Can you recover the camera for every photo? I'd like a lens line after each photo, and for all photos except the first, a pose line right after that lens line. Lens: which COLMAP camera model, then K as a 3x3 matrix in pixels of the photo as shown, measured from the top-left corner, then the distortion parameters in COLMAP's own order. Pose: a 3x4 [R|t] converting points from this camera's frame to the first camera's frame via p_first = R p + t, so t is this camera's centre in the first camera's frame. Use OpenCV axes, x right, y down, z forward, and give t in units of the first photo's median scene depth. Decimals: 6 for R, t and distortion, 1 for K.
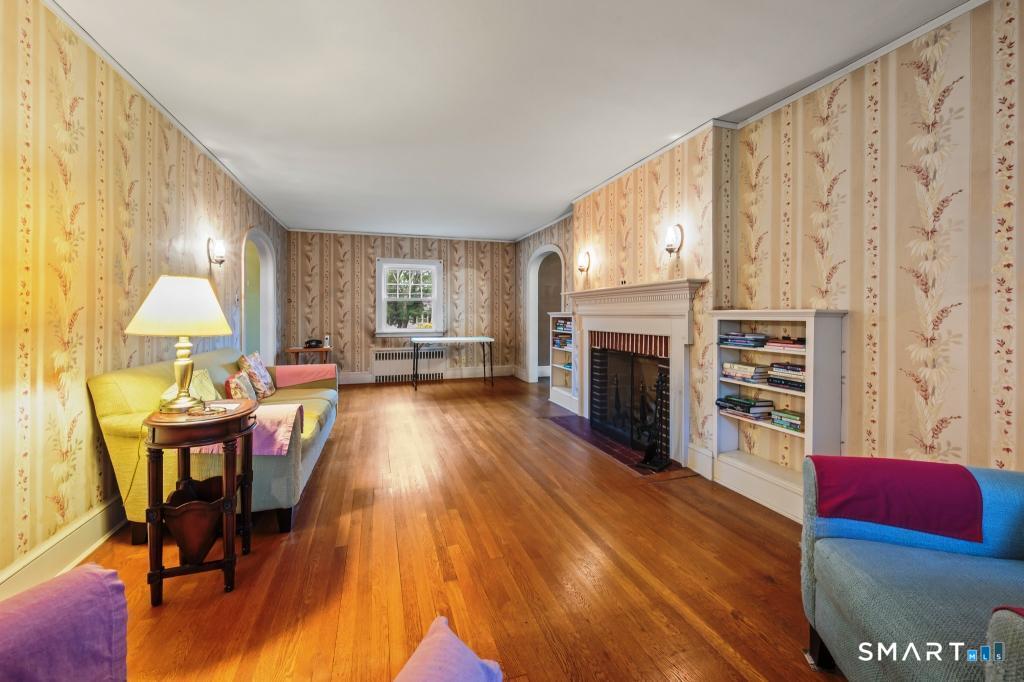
lens RADIAL K [[410.7, 0, 509.3], [0, 410.7, 311.9], [0, 0, 1]] dist [-0.000560, -0.000026]
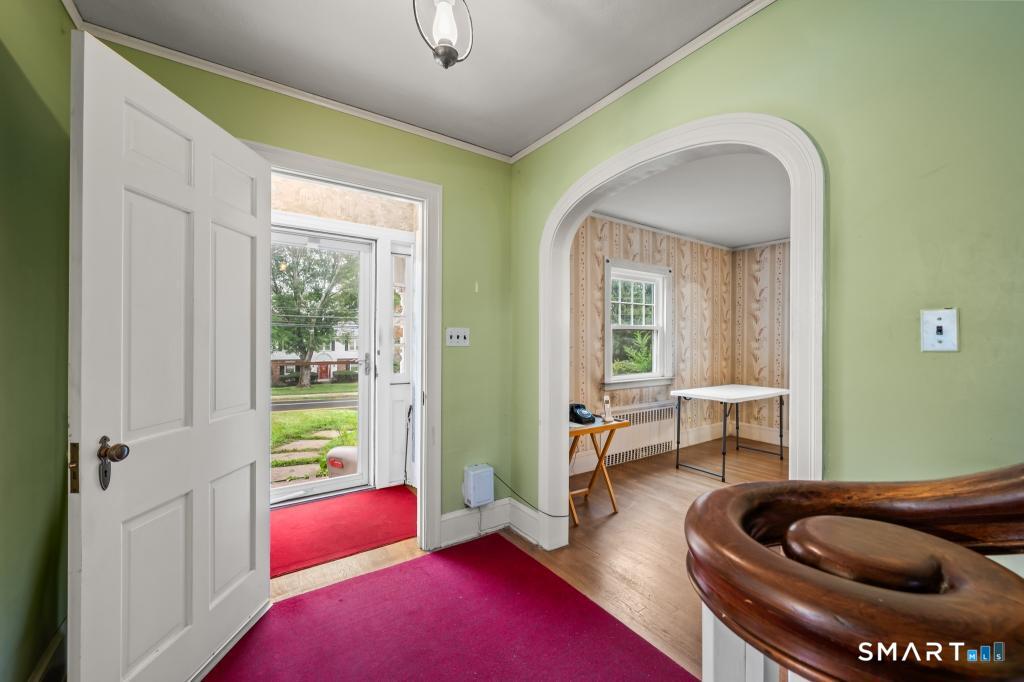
lens RADIAL K [[407.7, 0, 513.3], [0, 407.7, 342.8], [0, 0, 1]] dist [-0.000552, -0.000120]
pose [[0.956186, 0.003854, 0.292734, -0.630064], [-0.005659, 0.999970, 0.005320, -0.009265], [-0.292705, -0.006744, 0.956179, 0.478204]]
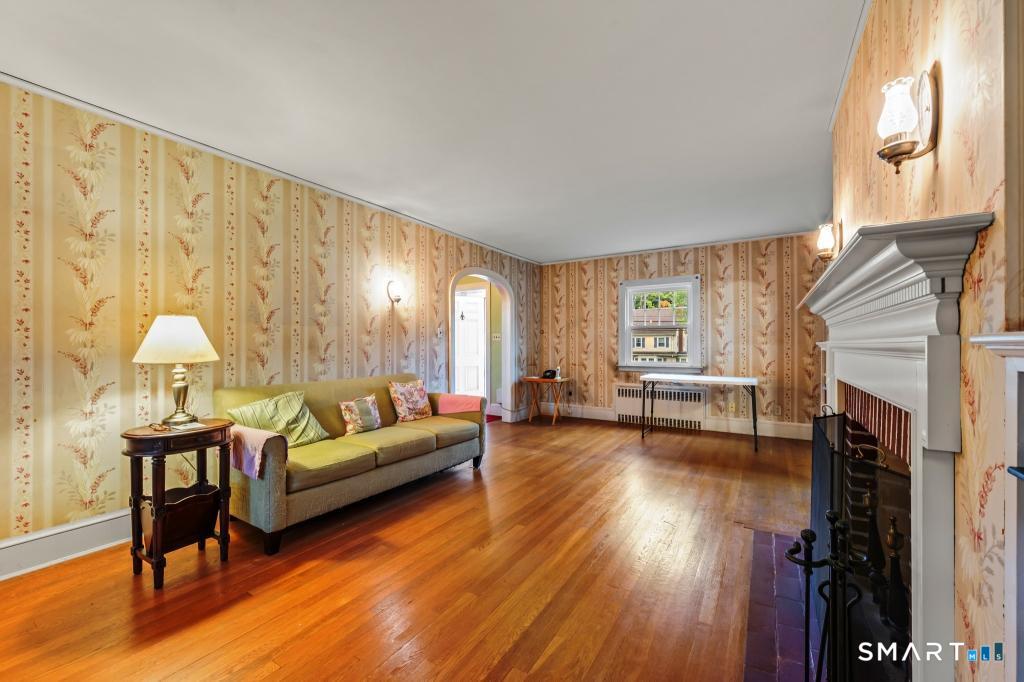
lens RADIAL K [[407.7, 0, 513.3], [0, 407.7, 342.8], [0, 0, 1]] dist [-0.000552, -0.000120]
pose [[0.645565, -0.002579, -0.763701, 0.205316], [0.004323, 0.999991, 0.000277, 0.000290], [0.763693, -0.003480, 0.645570, 0.256145]]
